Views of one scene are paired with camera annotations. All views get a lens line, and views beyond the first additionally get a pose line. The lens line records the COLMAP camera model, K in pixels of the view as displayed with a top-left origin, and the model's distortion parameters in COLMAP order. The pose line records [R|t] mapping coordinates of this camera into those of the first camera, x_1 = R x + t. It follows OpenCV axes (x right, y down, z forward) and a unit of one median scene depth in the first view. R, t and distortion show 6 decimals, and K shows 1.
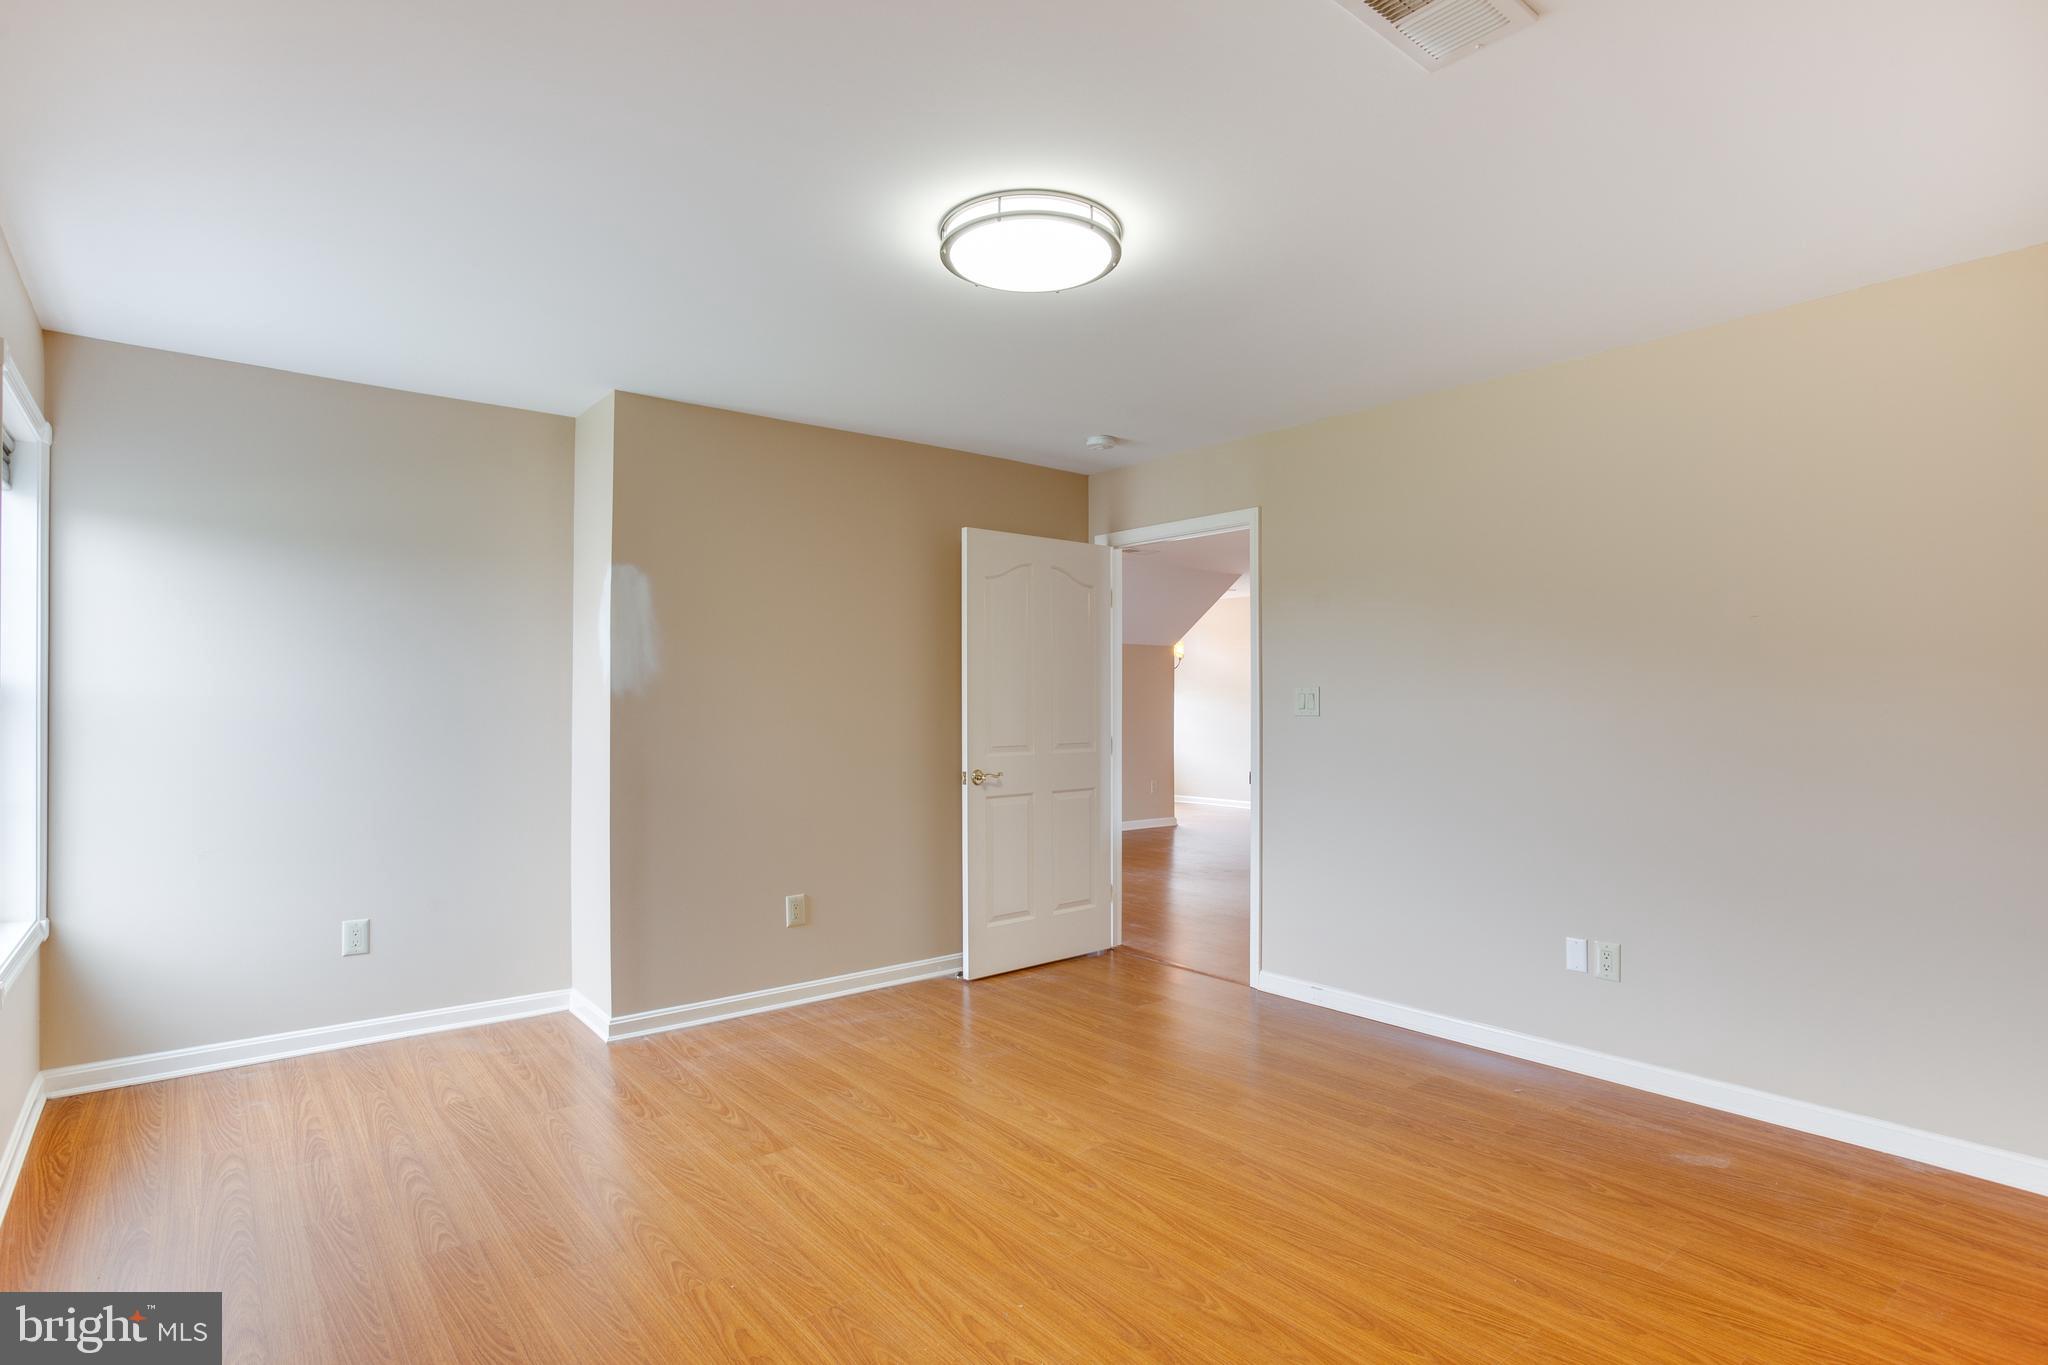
lens RADIAL K [[1034.2, 0, 1029.9], [0, 1034.2, 691.2], [0, 0, 1]] dist [-0.062944, 0.029821]
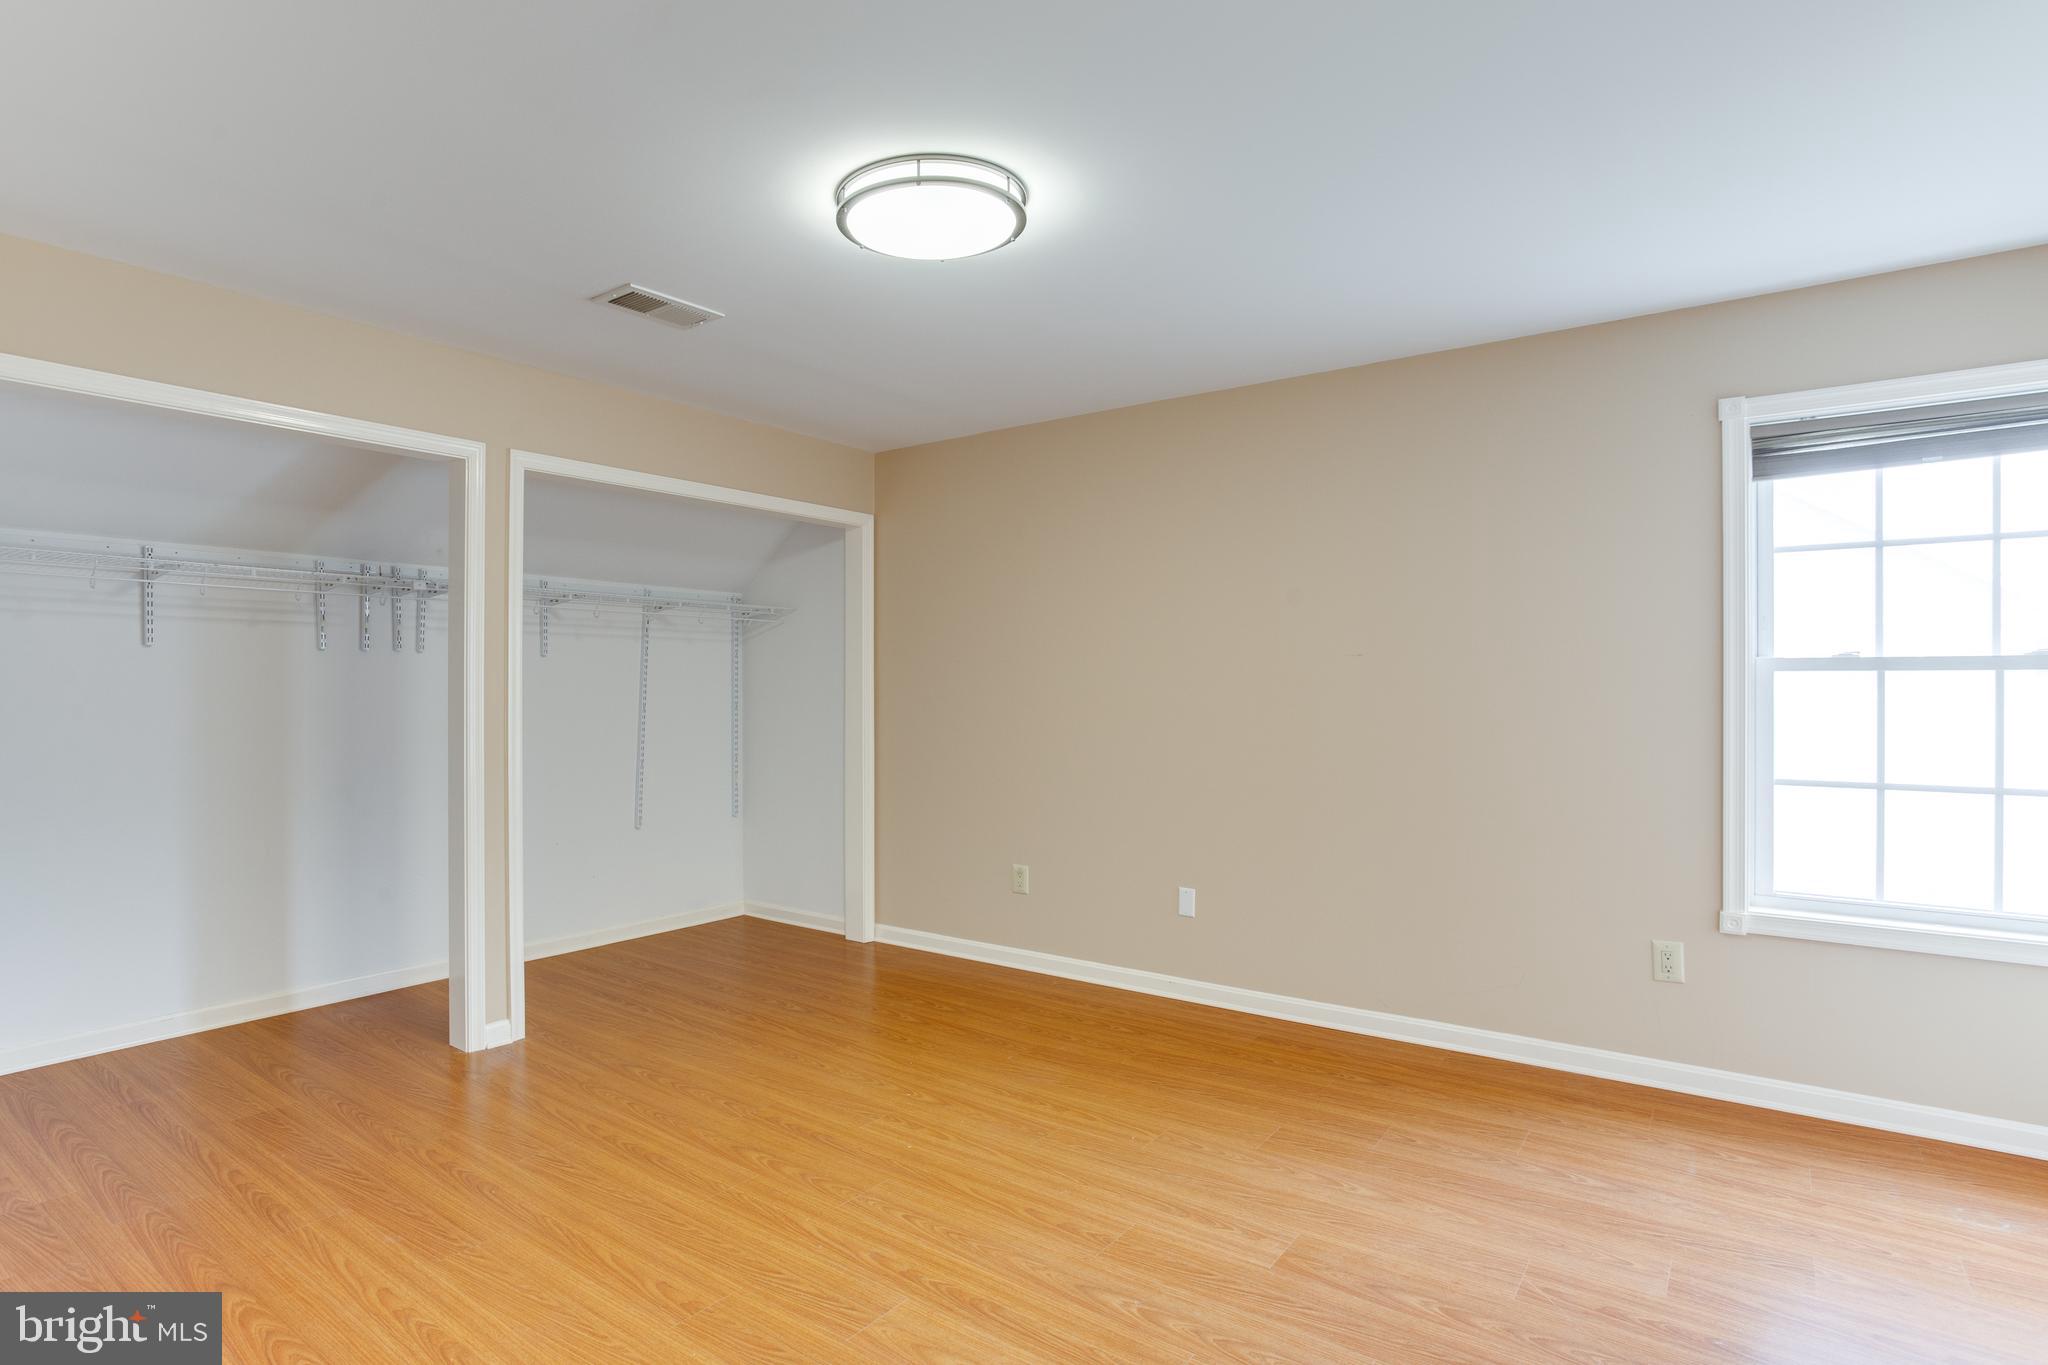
lens RADIAL K [[1034.2, 0, 1029.9], [0, 1034.2, 691.2], [0, 0, 1]] dist [-0.062944, 0.029821]
pose [[-0.953713, 0.002919, -0.300705, 0.196785], [0.003674, 0.999991, -0.001943, 0.008754], [0.300697, -0.002958, -0.953715, 1.894762]]
